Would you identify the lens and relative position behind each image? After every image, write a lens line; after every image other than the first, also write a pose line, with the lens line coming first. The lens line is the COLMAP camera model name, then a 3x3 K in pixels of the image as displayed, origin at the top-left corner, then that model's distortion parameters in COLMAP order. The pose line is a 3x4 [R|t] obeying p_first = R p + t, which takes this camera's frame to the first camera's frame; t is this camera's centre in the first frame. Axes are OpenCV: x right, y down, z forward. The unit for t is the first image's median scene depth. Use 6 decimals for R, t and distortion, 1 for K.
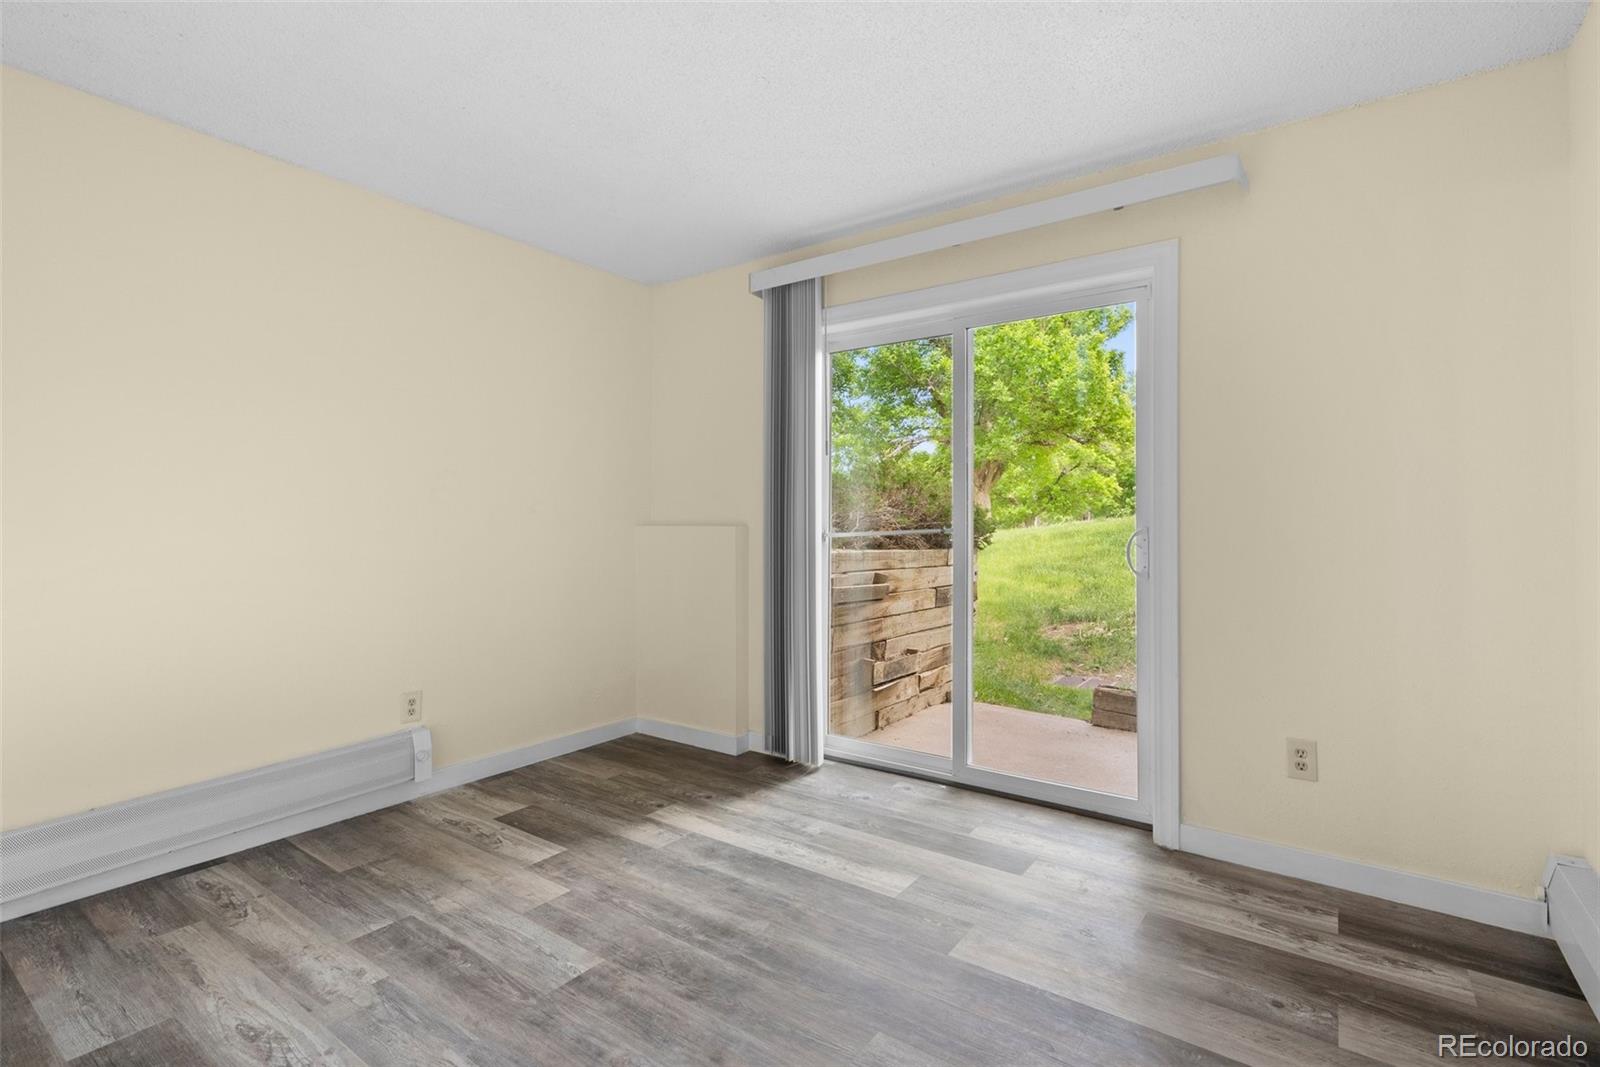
lens RADIAL K [[732.6, 0, 800.4], [0, 732.6, 537.4], [0, 0, 1]] dist [-0.006022, 0.001898]
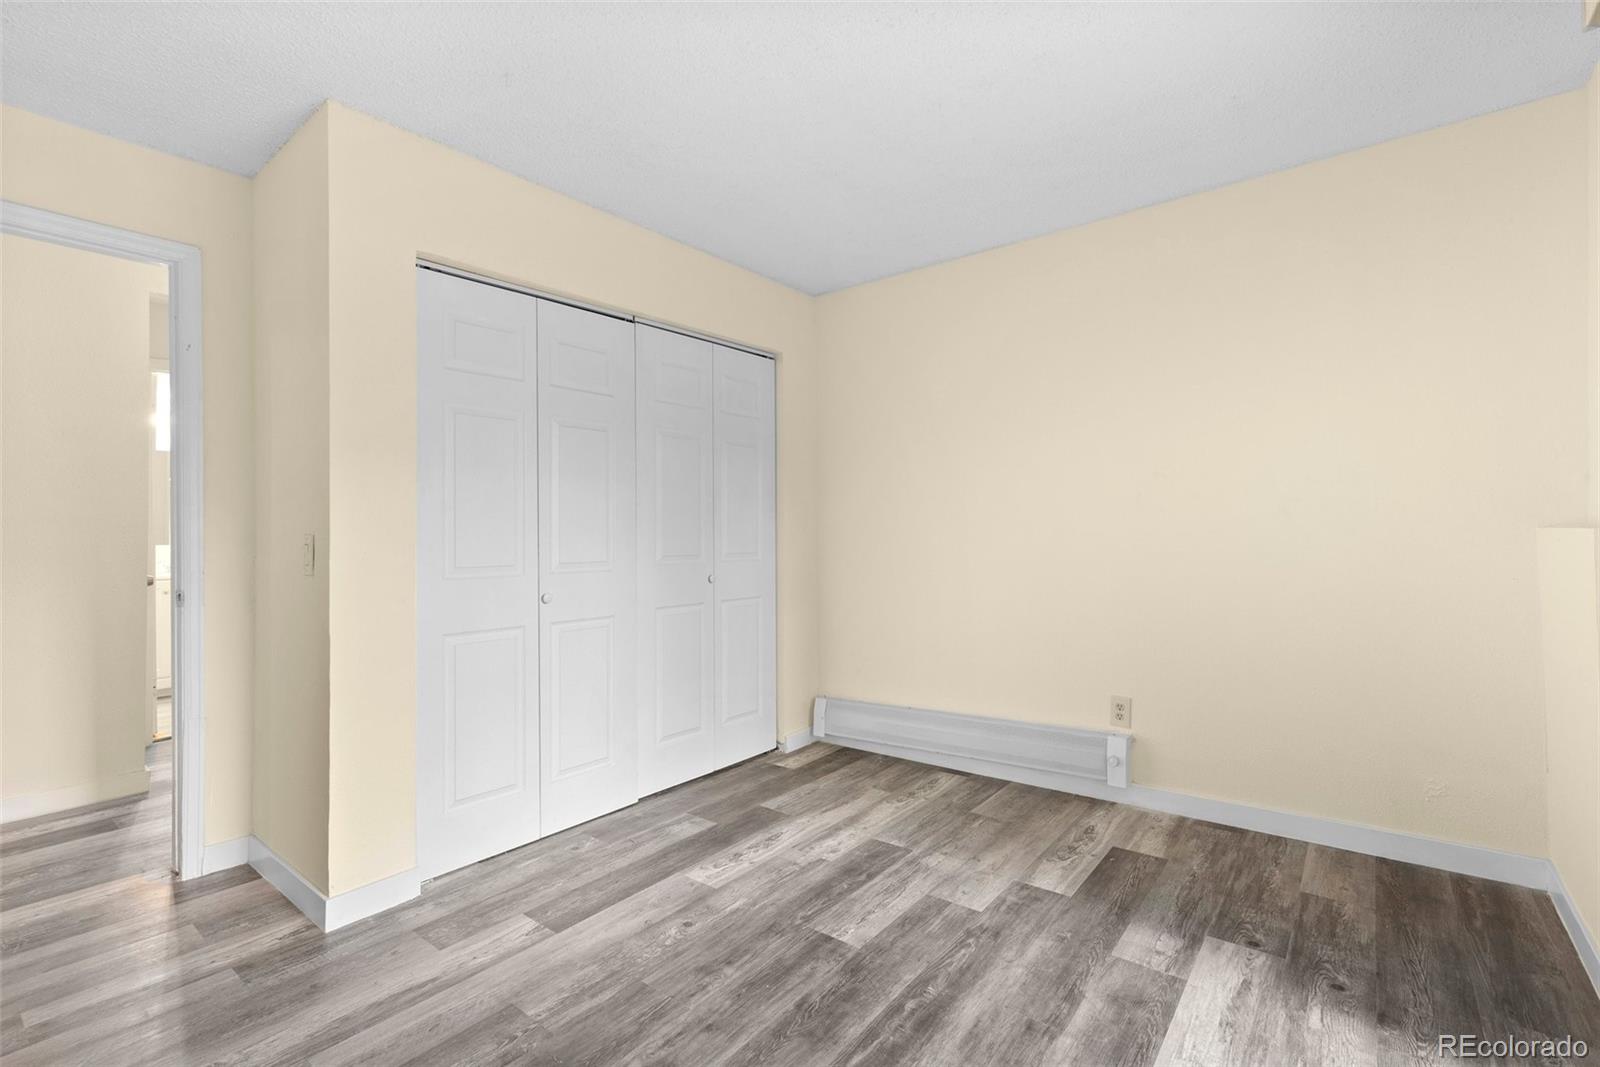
lens RADIAL K [[732.6, 0, 797.6], [0, 732.6, 529.2], [0, 0, 1]] dist [-0.006022, 0.001898]
pose [[-0.039169, -0.004979, -0.999220, 0.592716], [-0.005762, 0.999972, -0.004757, -0.012594], [0.999216, 0.005571, -0.039197, 0.716076]]
